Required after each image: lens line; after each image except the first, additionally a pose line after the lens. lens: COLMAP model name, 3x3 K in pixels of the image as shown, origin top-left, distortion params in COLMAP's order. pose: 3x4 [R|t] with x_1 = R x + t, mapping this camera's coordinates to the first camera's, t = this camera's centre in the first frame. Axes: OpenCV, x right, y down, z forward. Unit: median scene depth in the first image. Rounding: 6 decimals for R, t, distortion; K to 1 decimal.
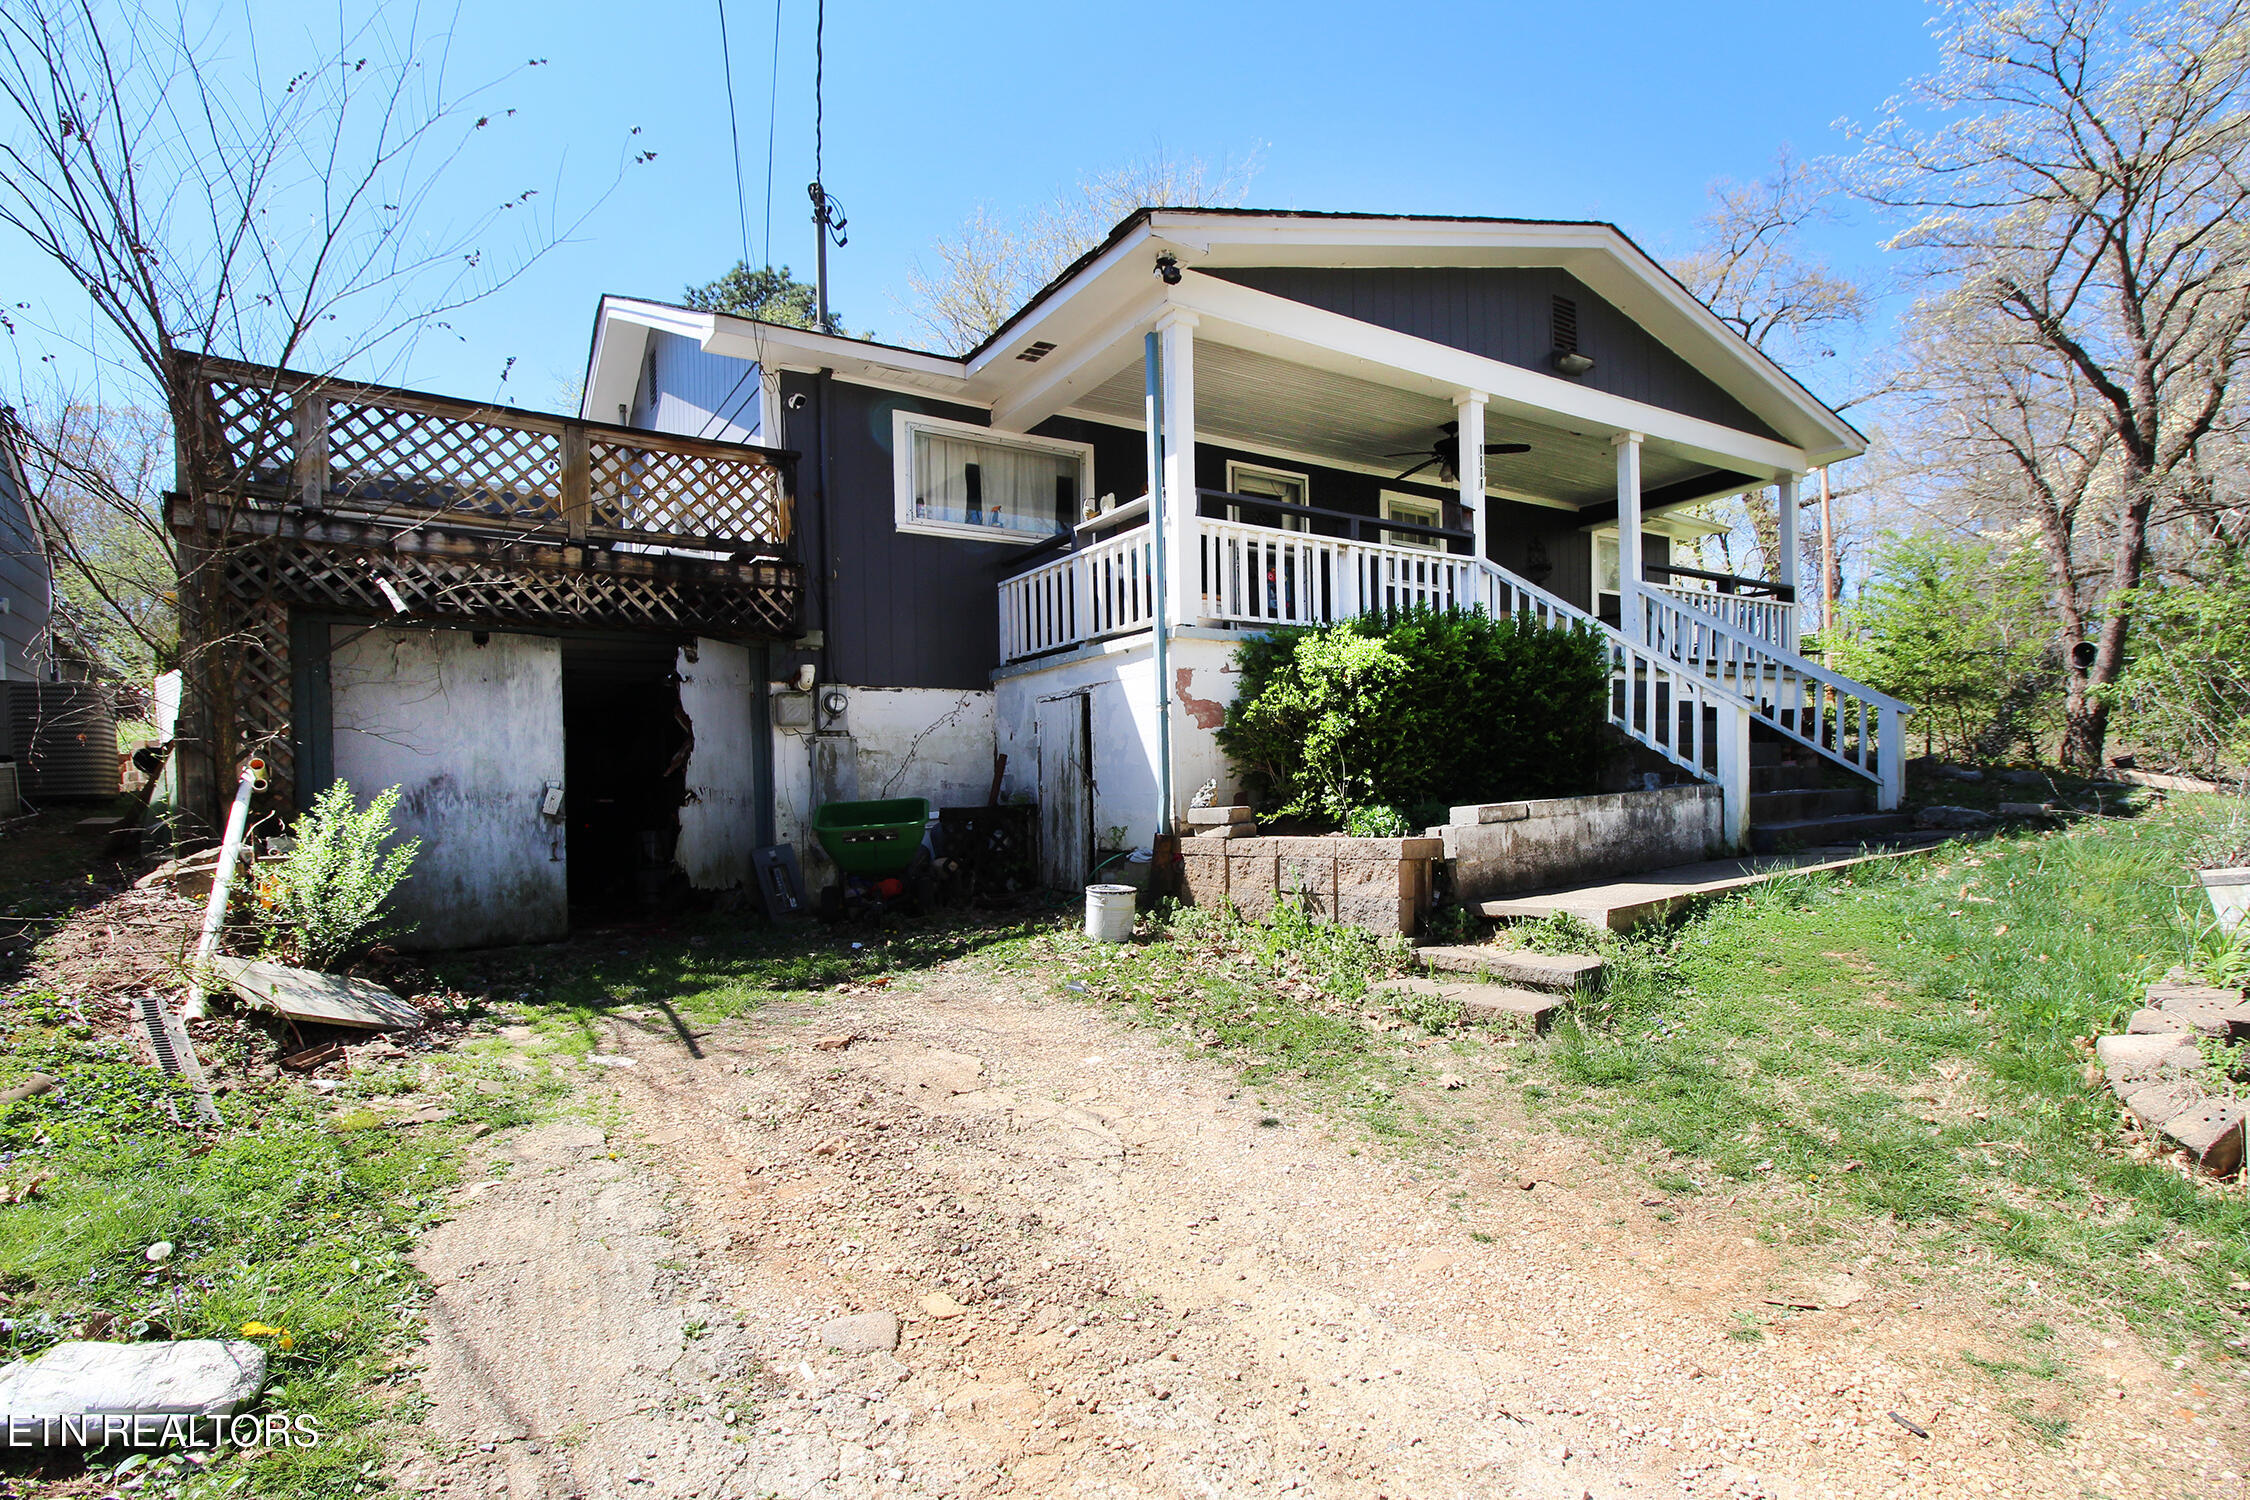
lens RADIAL K [[1039.3, 0, 1129.1], [0, 1039.3, 756.4], [0, 0, 1]] dist [-0.003394, -0.005877]
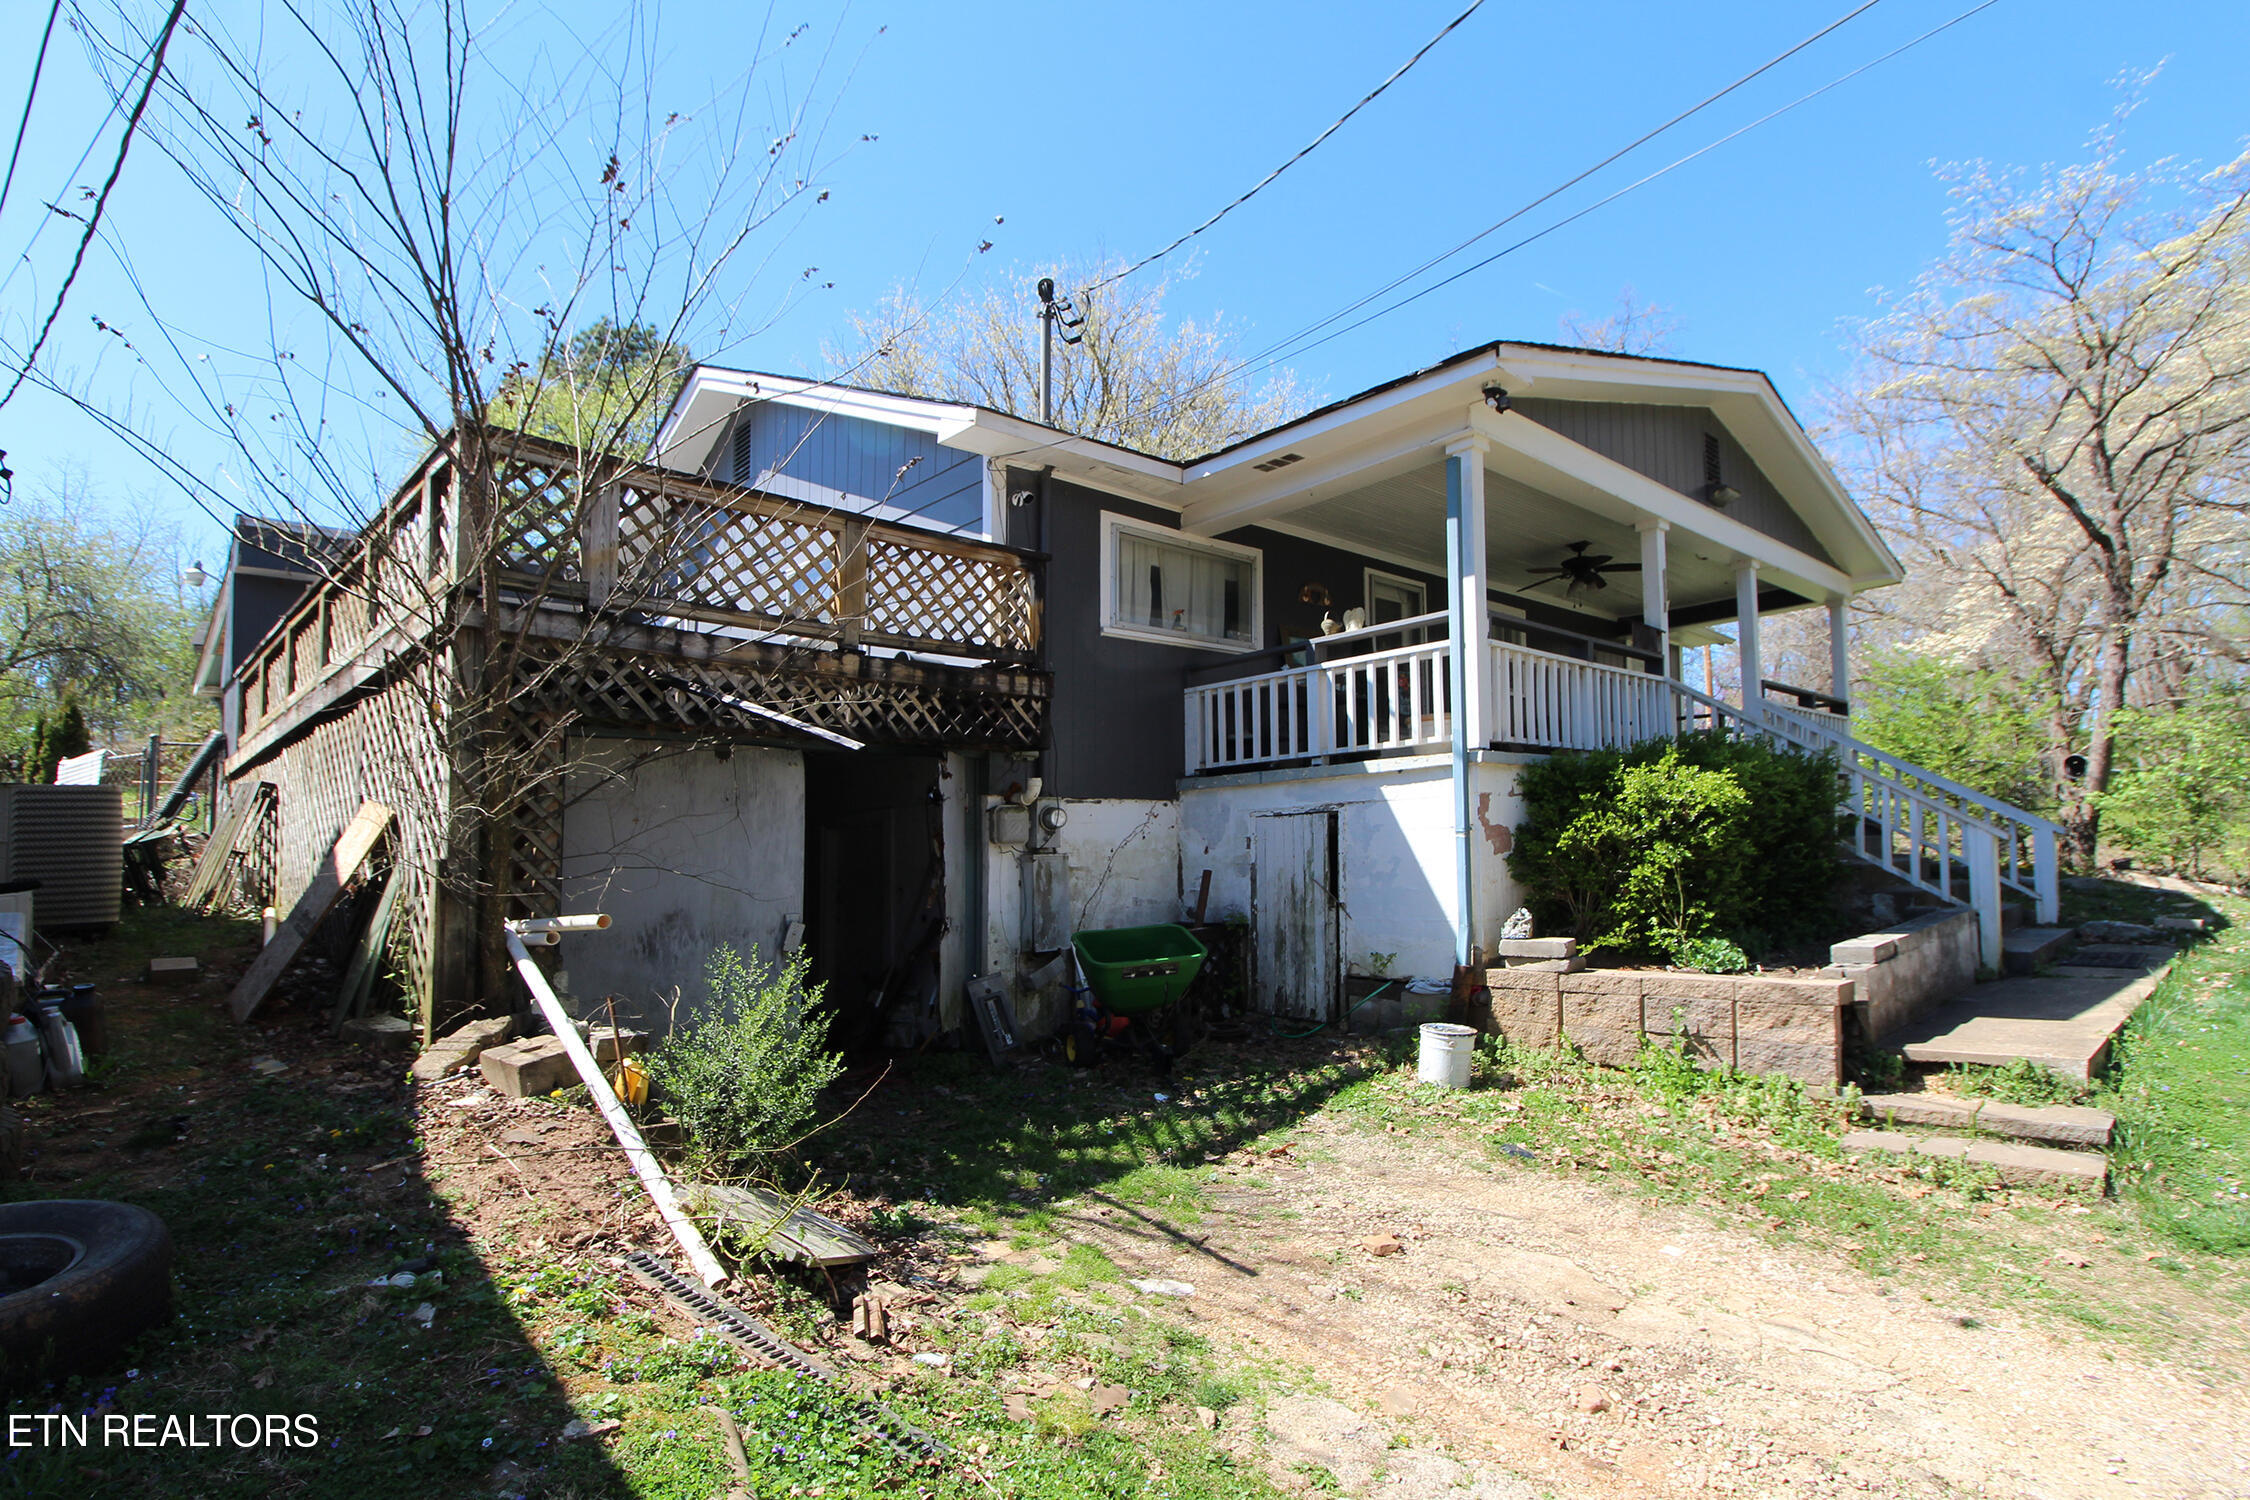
lens RADIAL K [[1039.3, 0, 1122.8], [0, 1039.3, 741.3], [0, 0, 1]] dist [-0.003394, -0.005877]
pose [[0.989275, 0.014821, 0.145312, -0.410828], [-0.002862, 0.996615, -0.082161, -0.050423], [-0.146038, 0.080864, 0.985968, 0.081702]]
